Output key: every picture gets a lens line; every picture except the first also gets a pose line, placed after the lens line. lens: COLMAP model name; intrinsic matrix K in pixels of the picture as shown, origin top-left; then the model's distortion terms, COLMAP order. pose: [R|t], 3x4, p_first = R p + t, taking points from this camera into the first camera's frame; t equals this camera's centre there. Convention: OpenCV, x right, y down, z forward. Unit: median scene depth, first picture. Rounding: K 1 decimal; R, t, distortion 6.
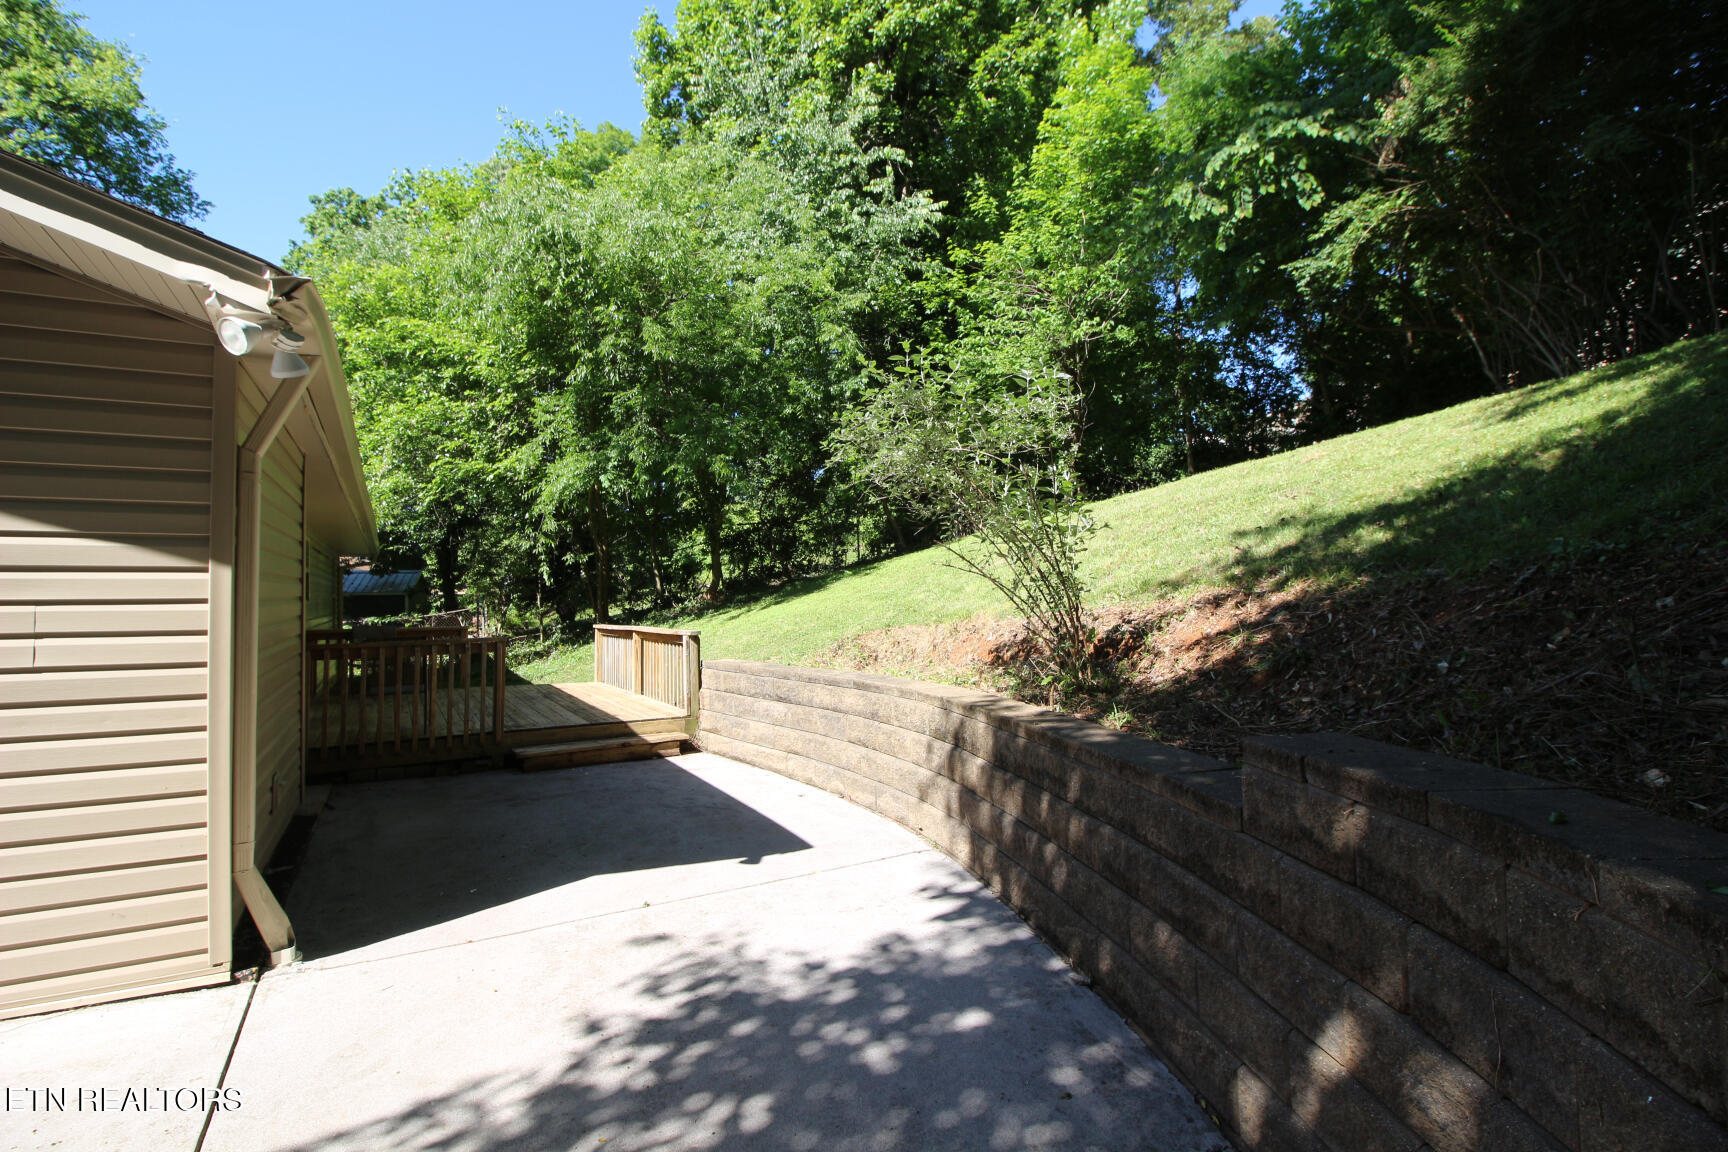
lens RADIAL K [[800.1, 0, 862.8], [0, 800.1, 578.3], [0, 0, 1]] dist [-0.012614, -0.005938]
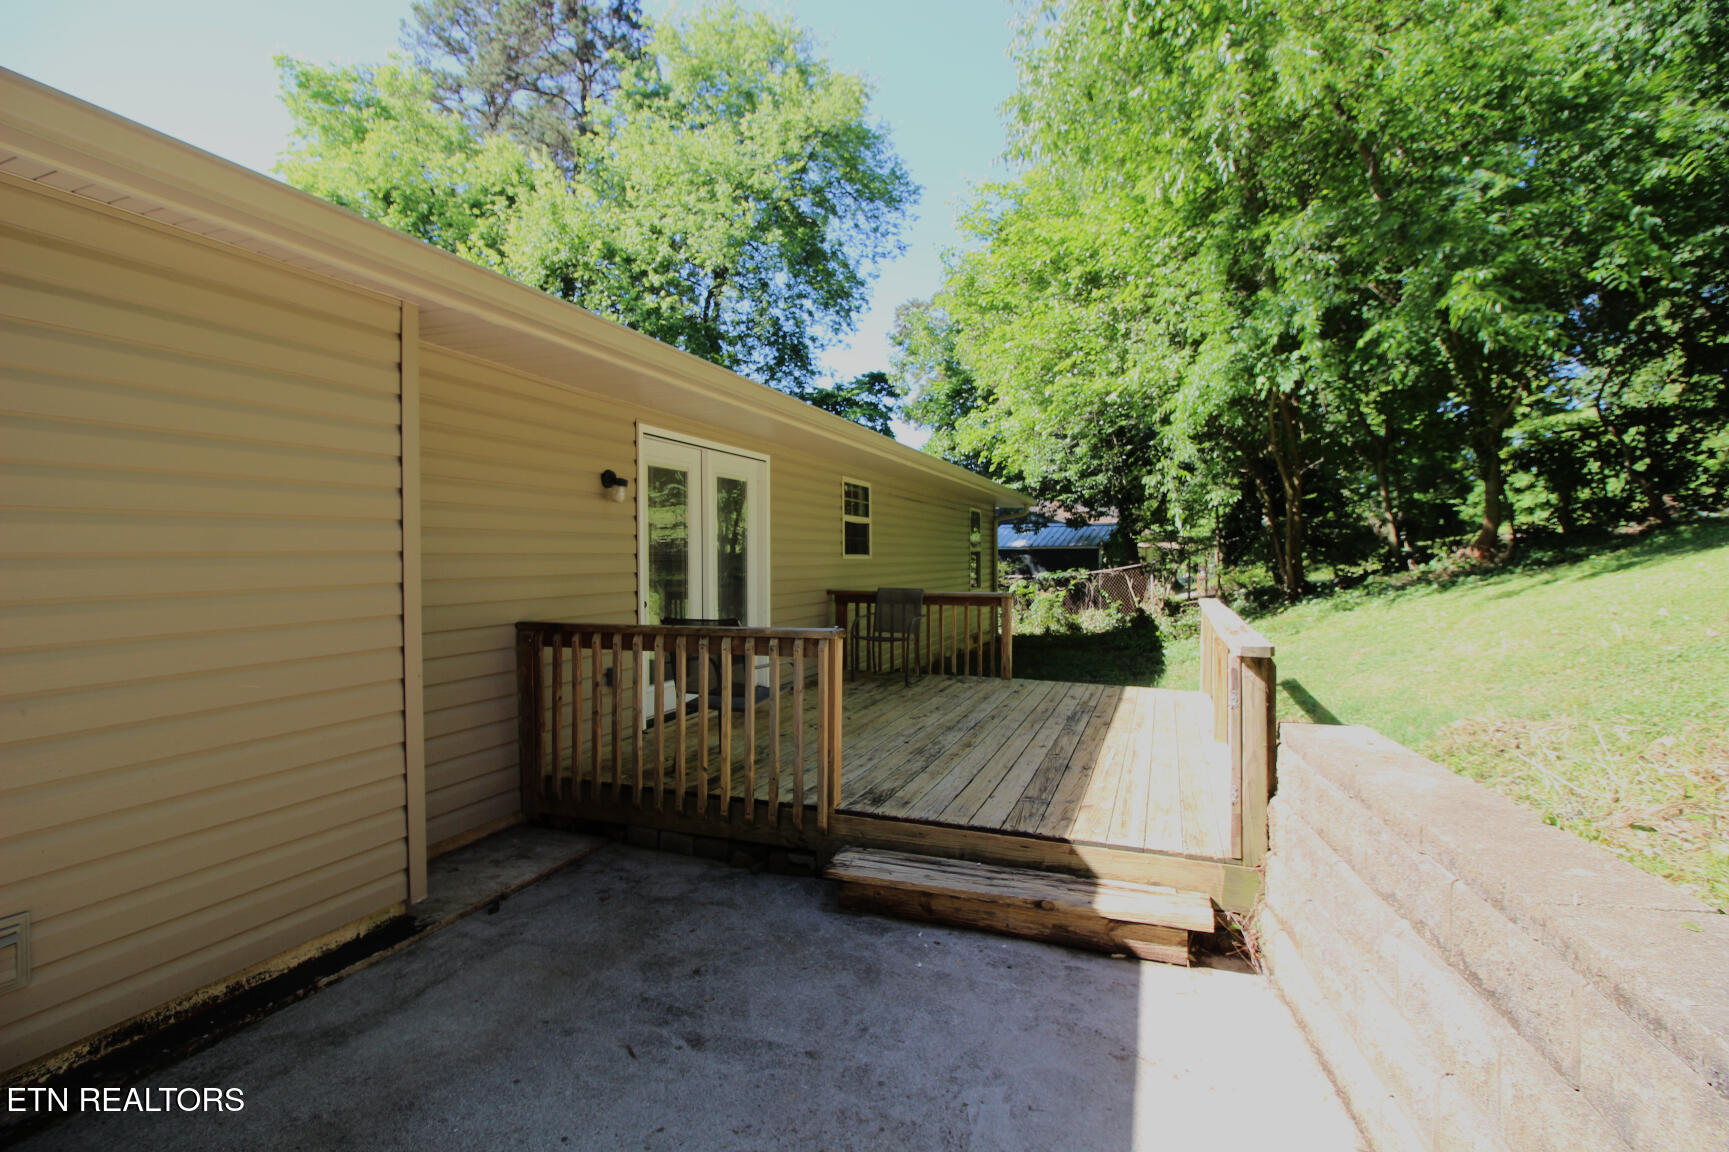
lens RADIAL K [[800.6, 0, 852.8], [0, 800.6, 576.5], [0, 0, 1]] dist [-0.012614, -0.005938]
pose [[0.614645, 0.029484, -0.788253, -0.013737], [0.013604, 0.998756, 0.047965, 0.005823], [0.788687, -0.040204, 0.613479, 0.293823]]
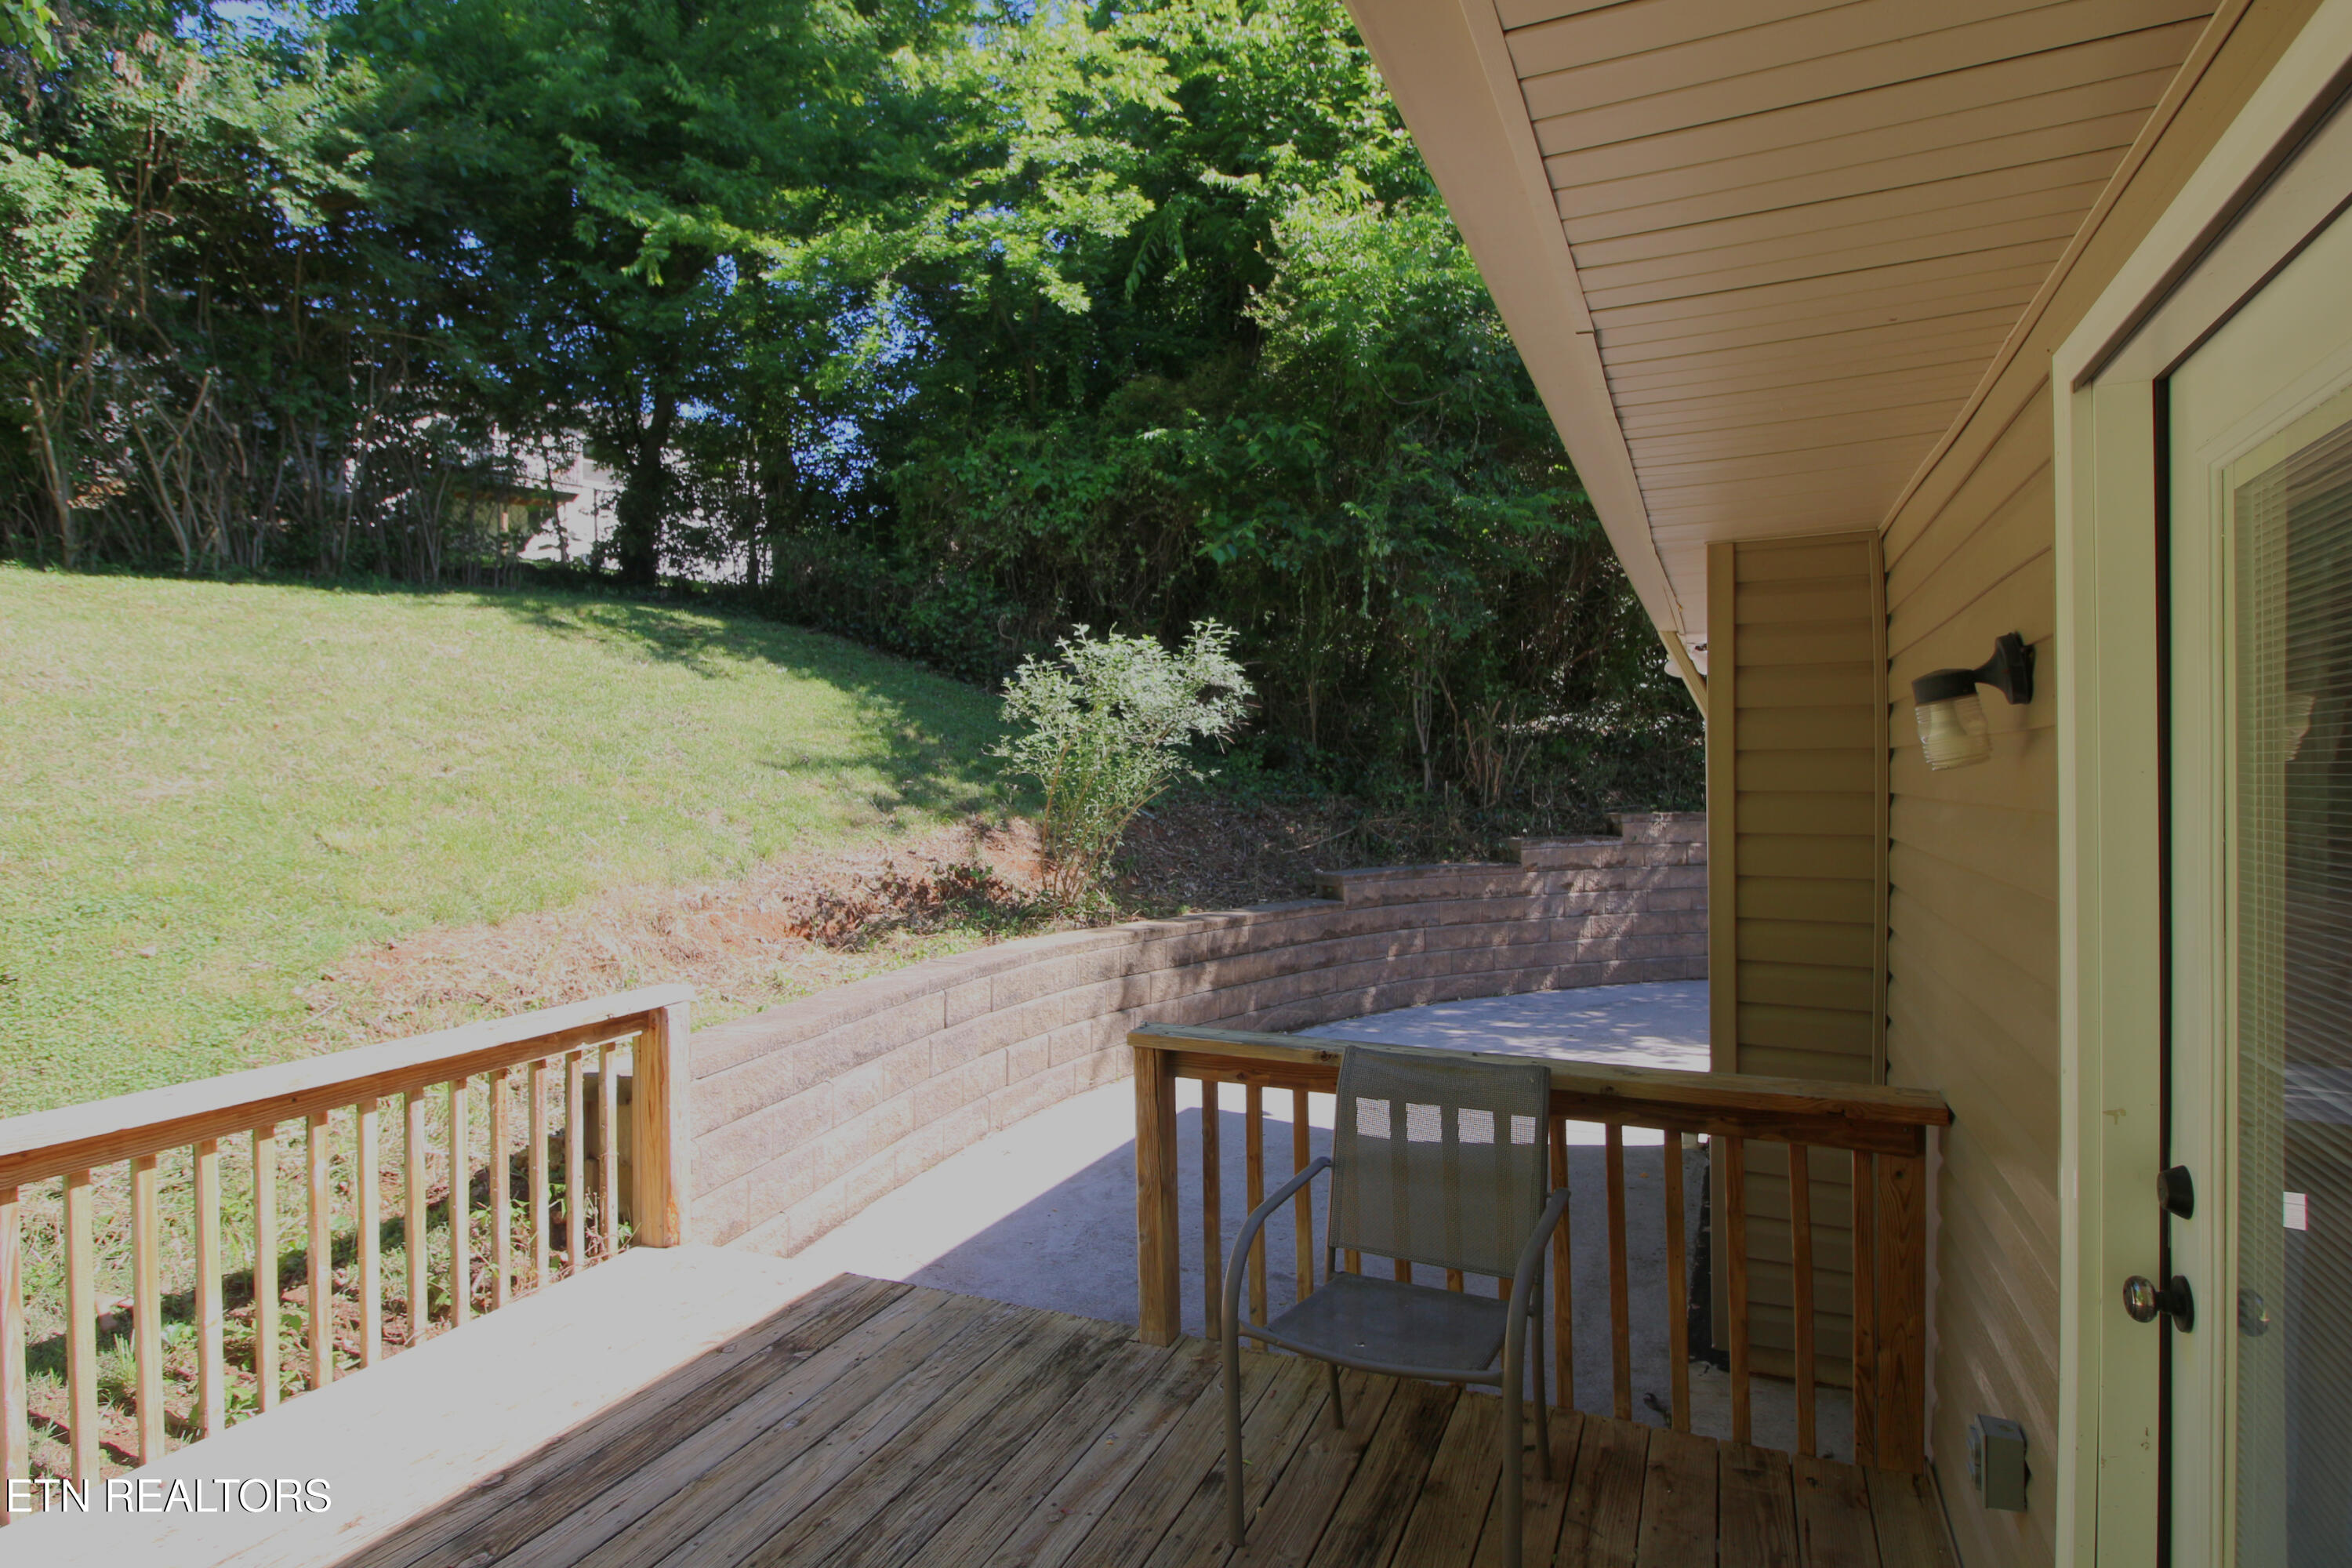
lens RADIAL K [[1257.1, 0, 1169.9], [0, 1257.1, 782.0], [0, 0, 1]] dist [-0.008438, -0.007523]
pose [[-0.582568, 0.012286, 0.812689, -0.367307], [-0.000694, 0.999878, -0.015614, -0.005168], [-0.812781, -0.009660, -0.582489, 0.547230]]
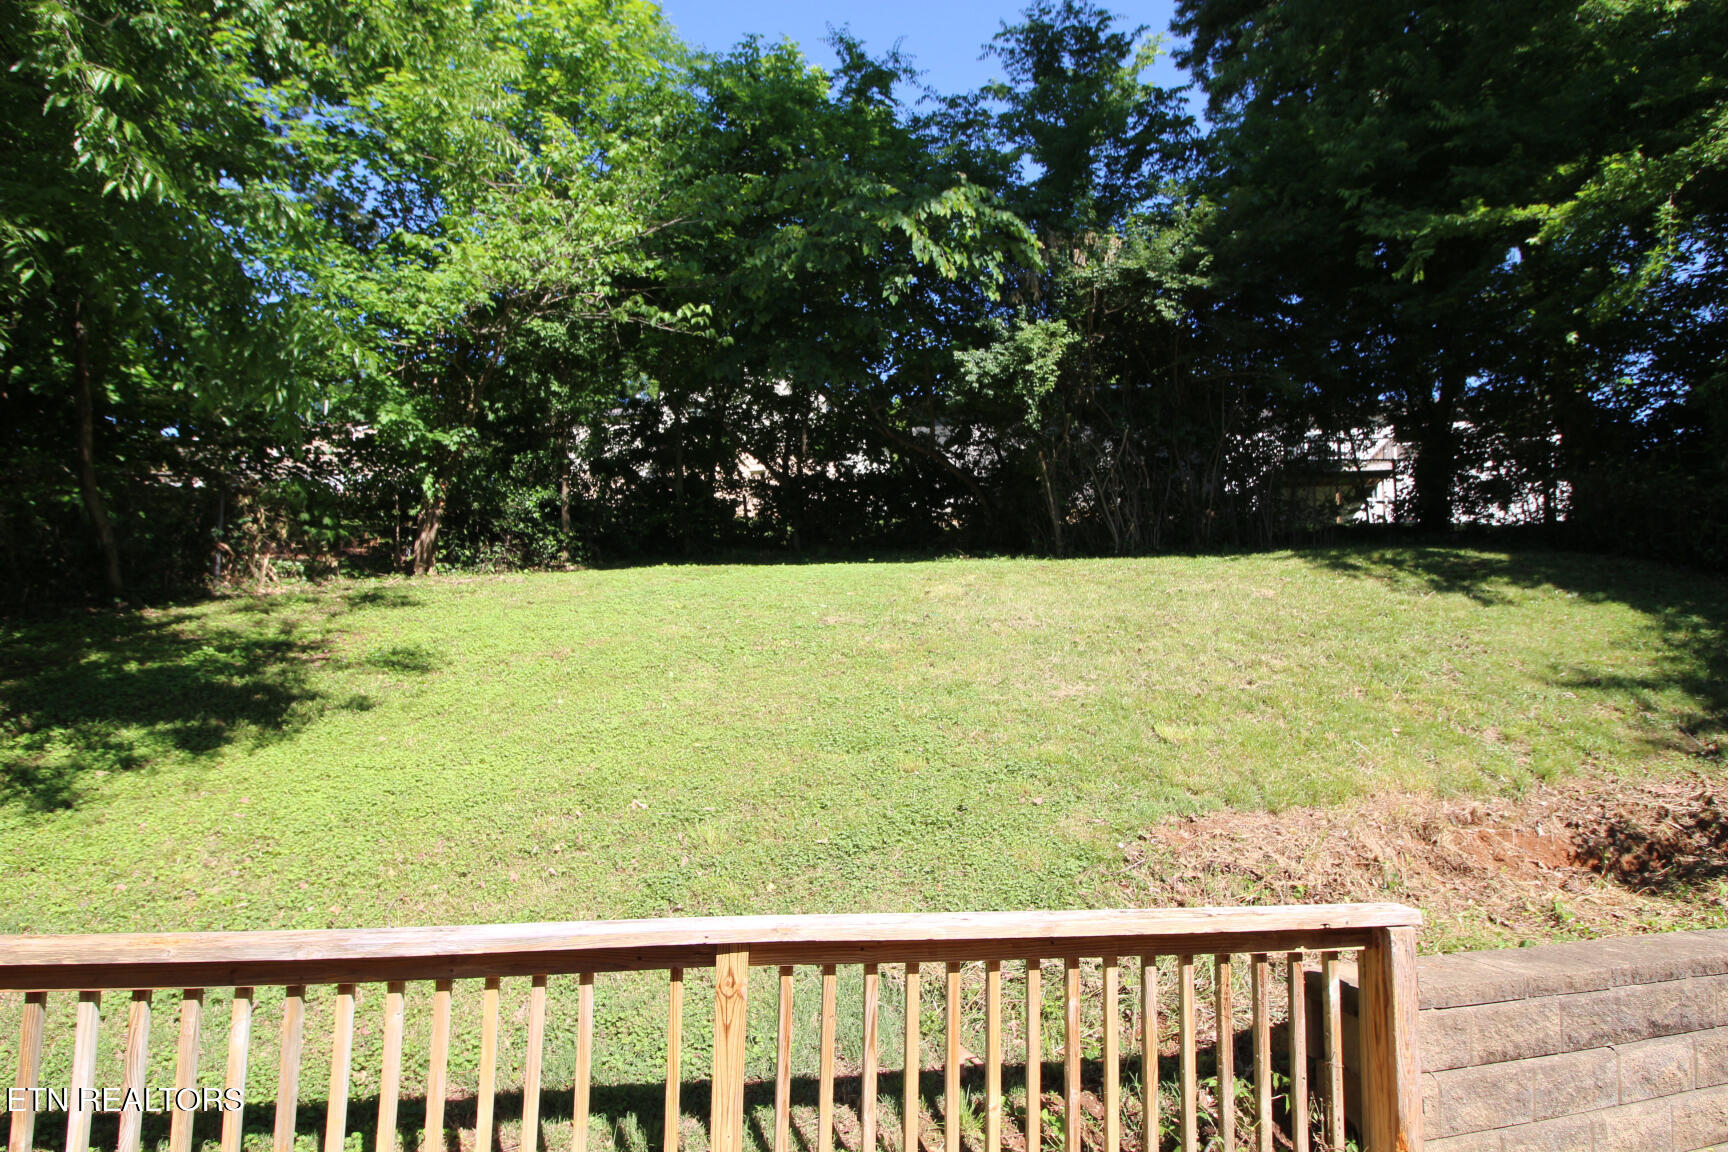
lens RADIAL K [[923.6, 0, 859.1], [0, 923.6, 571.9], [0, 0, 1]] dist [-0.008438, -0.007523]
pose [[0.353896, 0.132809, 0.925807, -0.331193], [-0.048170, 0.991141, -0.123768, -0.005679], [-0.934044, -0.000795, 0.357158, 0.524248]]
